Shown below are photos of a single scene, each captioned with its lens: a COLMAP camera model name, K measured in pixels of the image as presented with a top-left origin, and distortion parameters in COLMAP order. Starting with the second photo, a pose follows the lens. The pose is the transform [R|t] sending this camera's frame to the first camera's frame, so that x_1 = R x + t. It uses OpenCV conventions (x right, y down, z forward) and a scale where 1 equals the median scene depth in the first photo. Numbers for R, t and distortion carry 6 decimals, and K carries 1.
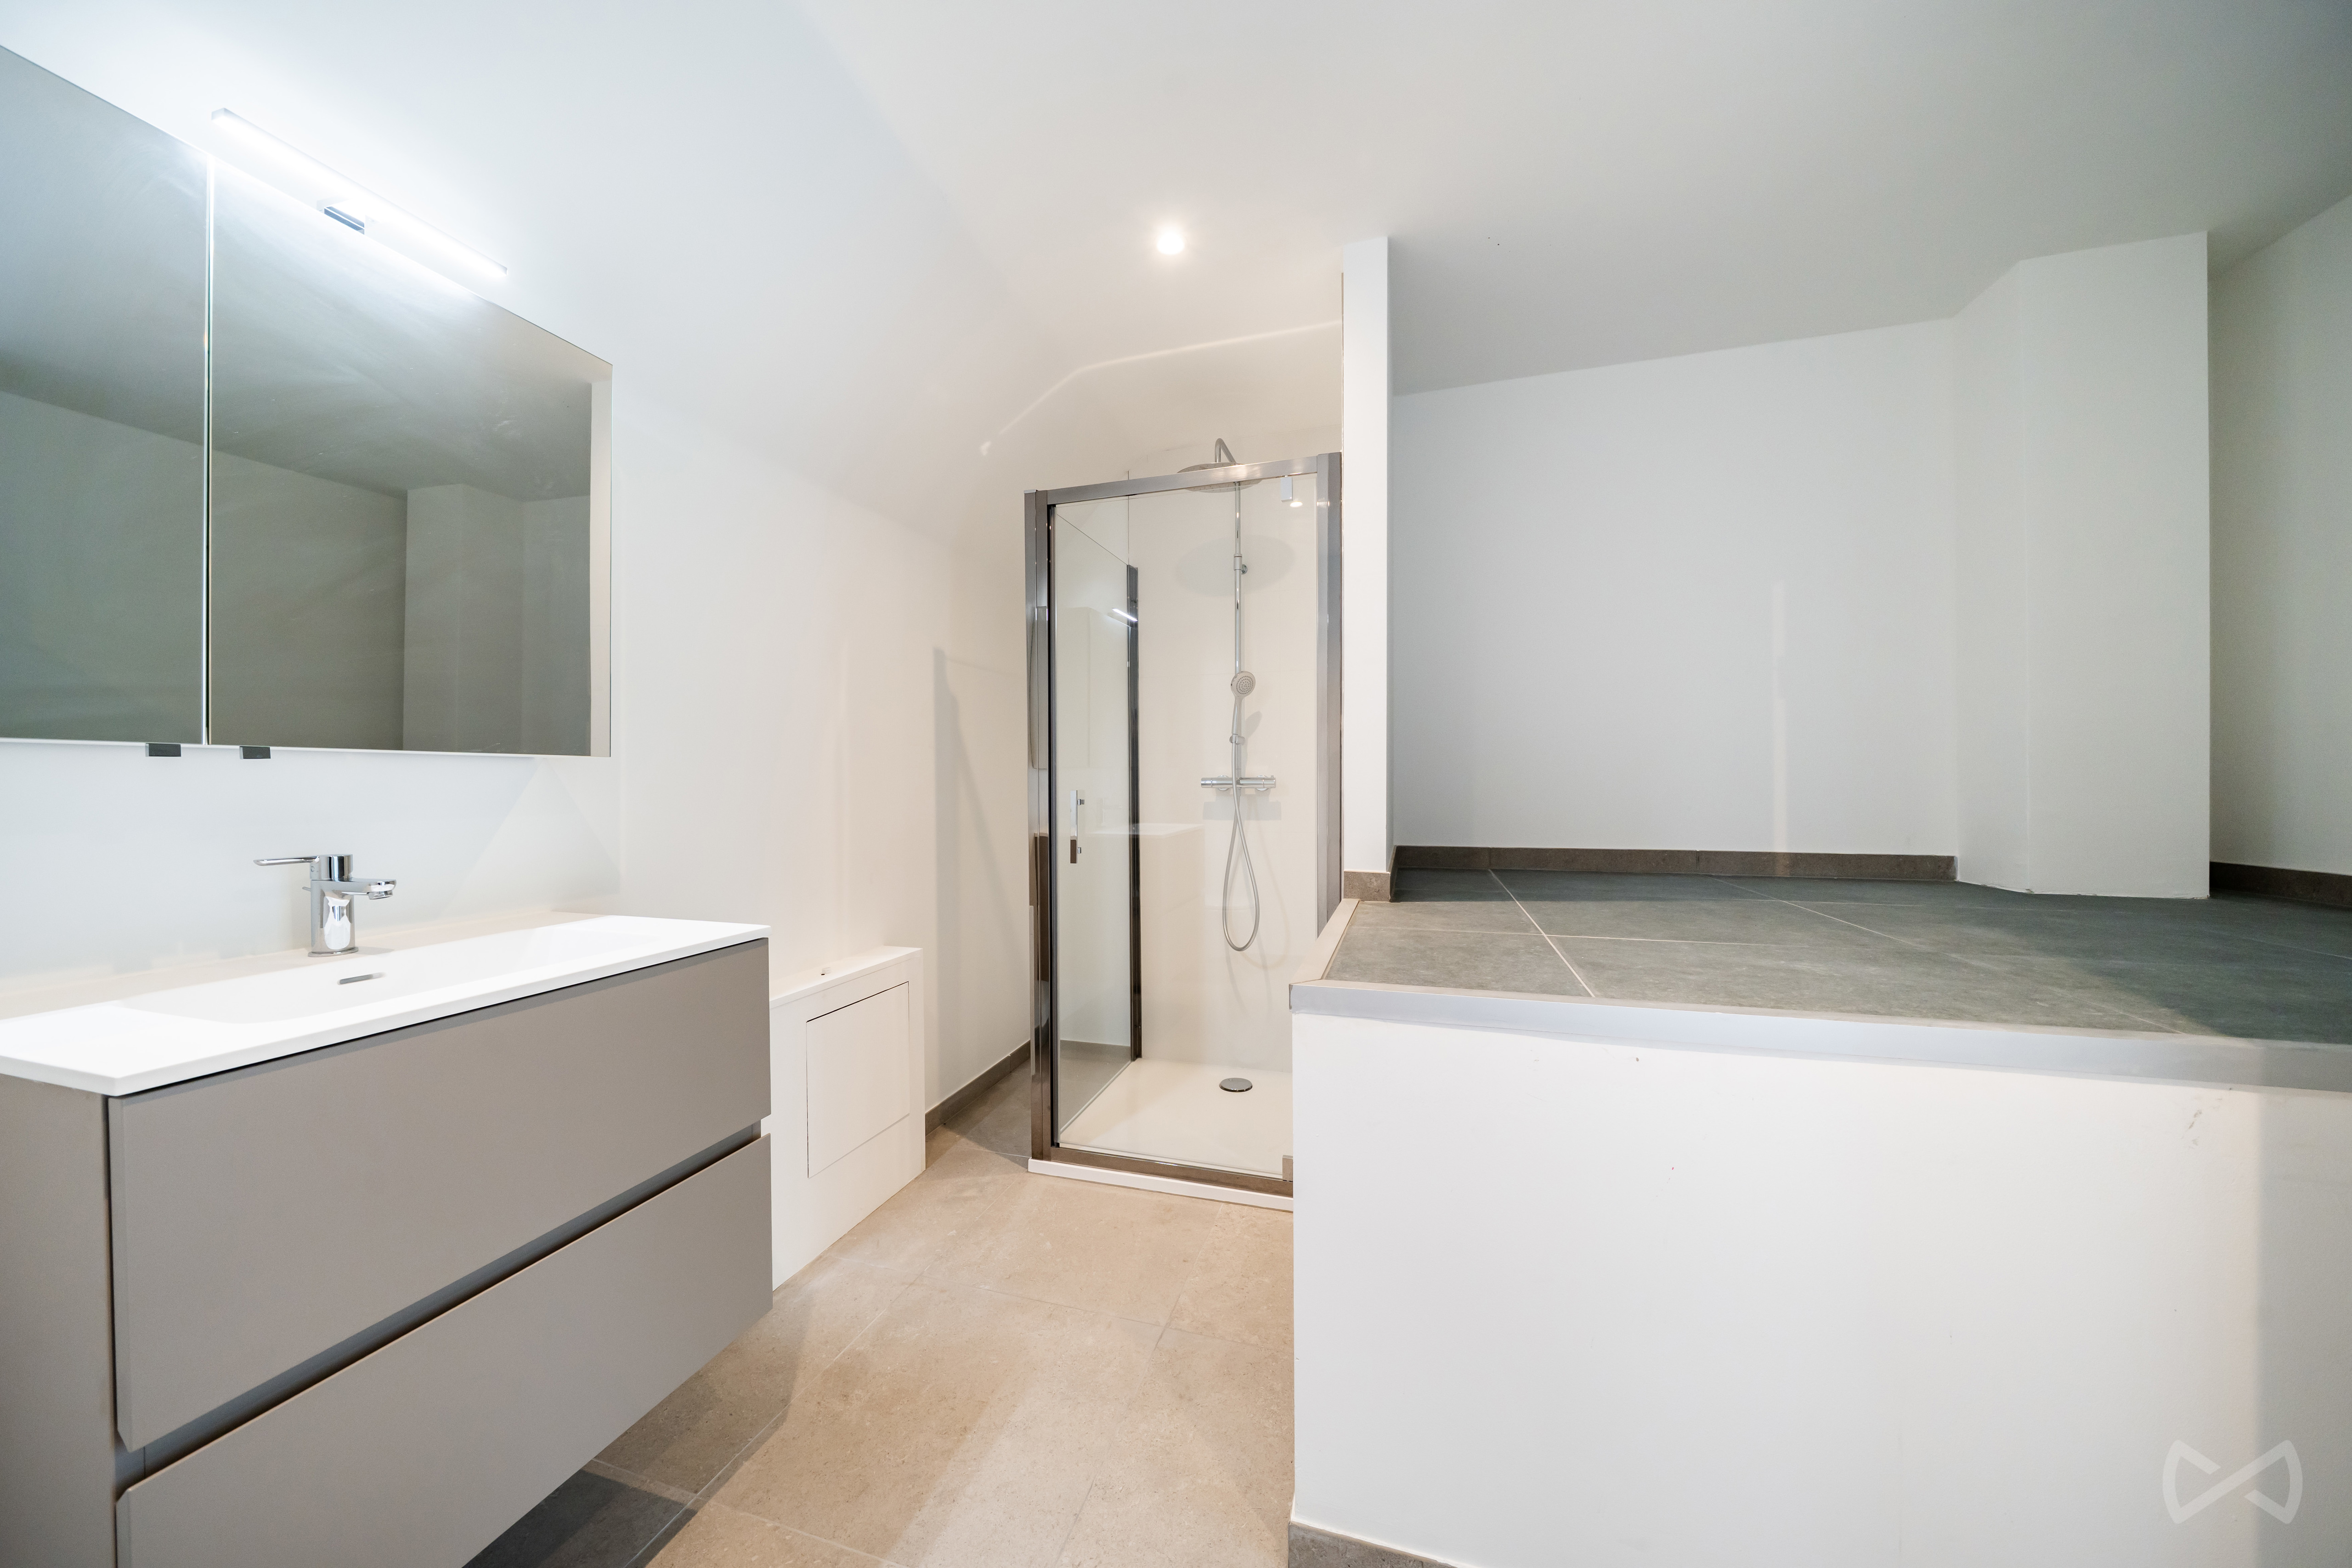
lens RADIAL K [[791.4, 0, 1167.1], [0, 791.4, 783.4], [0, 0, 1]] dist [-0.009543, 0.000663]
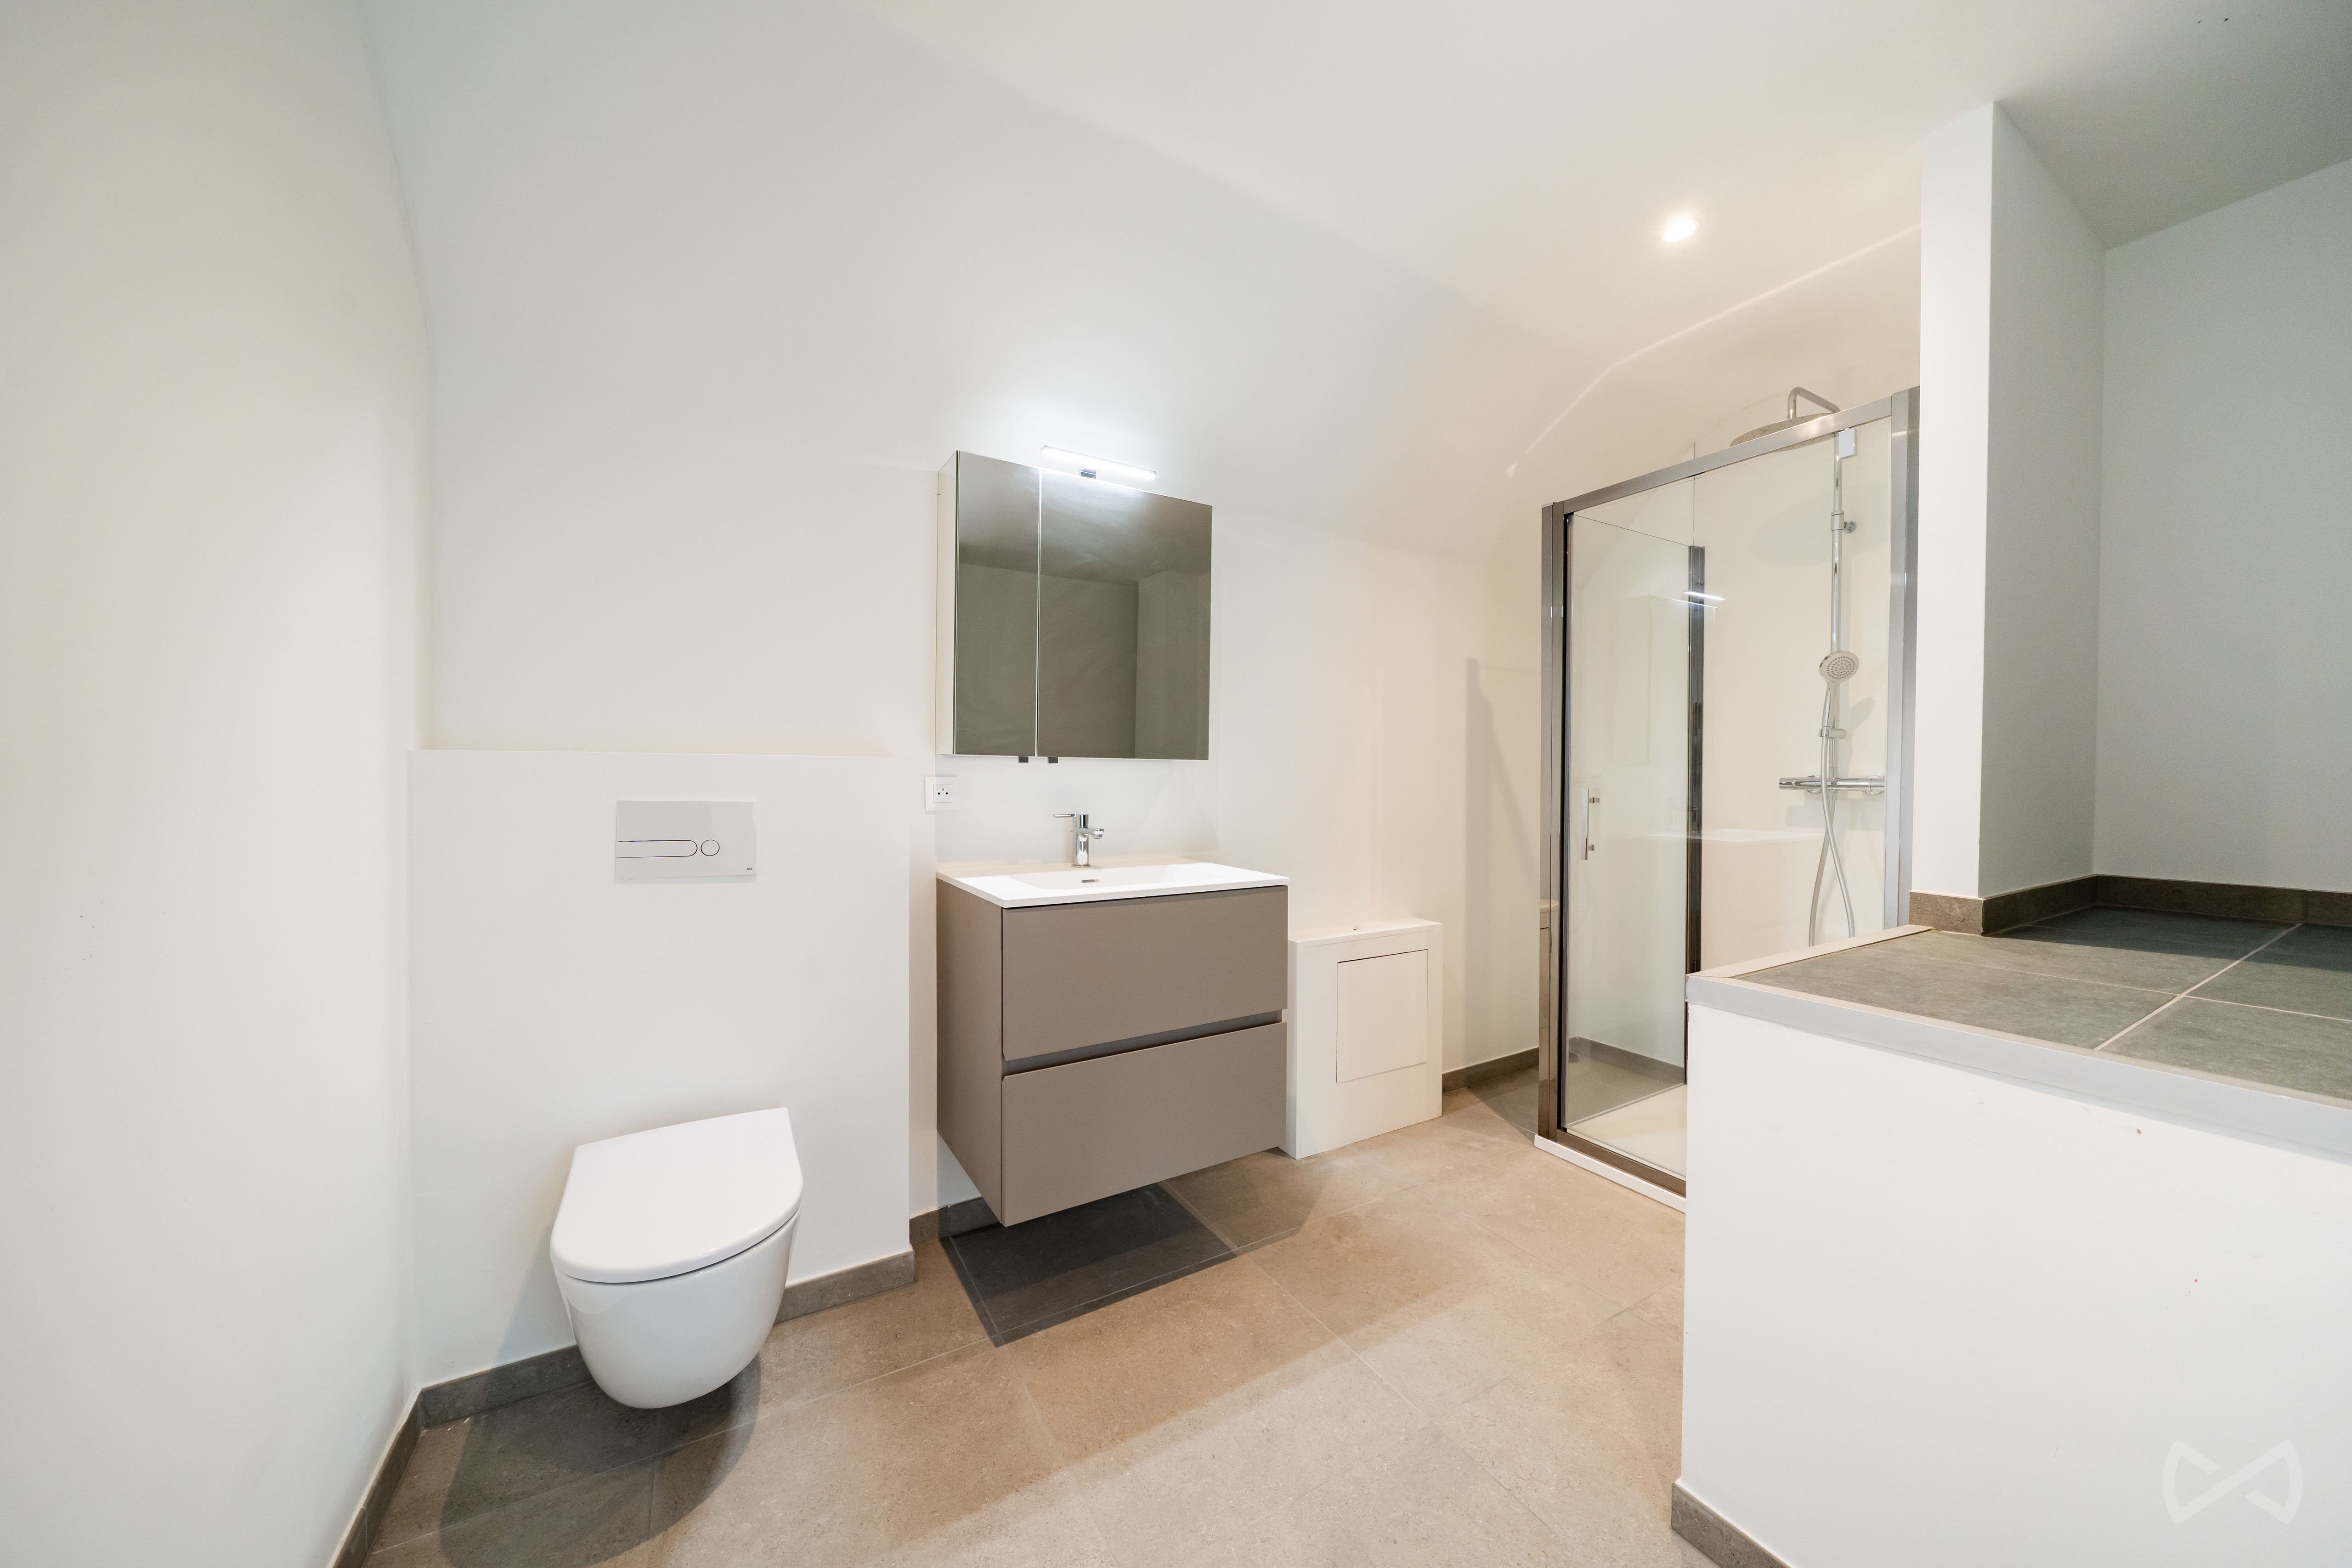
lens RADIAL K [[791.4, 0, 1167.1], [0, 791.4, 783.4], [0, 0, 1]] dist [-0.009543, 0.000663]
pose [[0.732692, 0.016165, -0.680368, 0.207920], [-0.012956, 0.999868, 0.009803, -0.001300], [0.680437, 0.001632, 0.732805, -0.138108]]
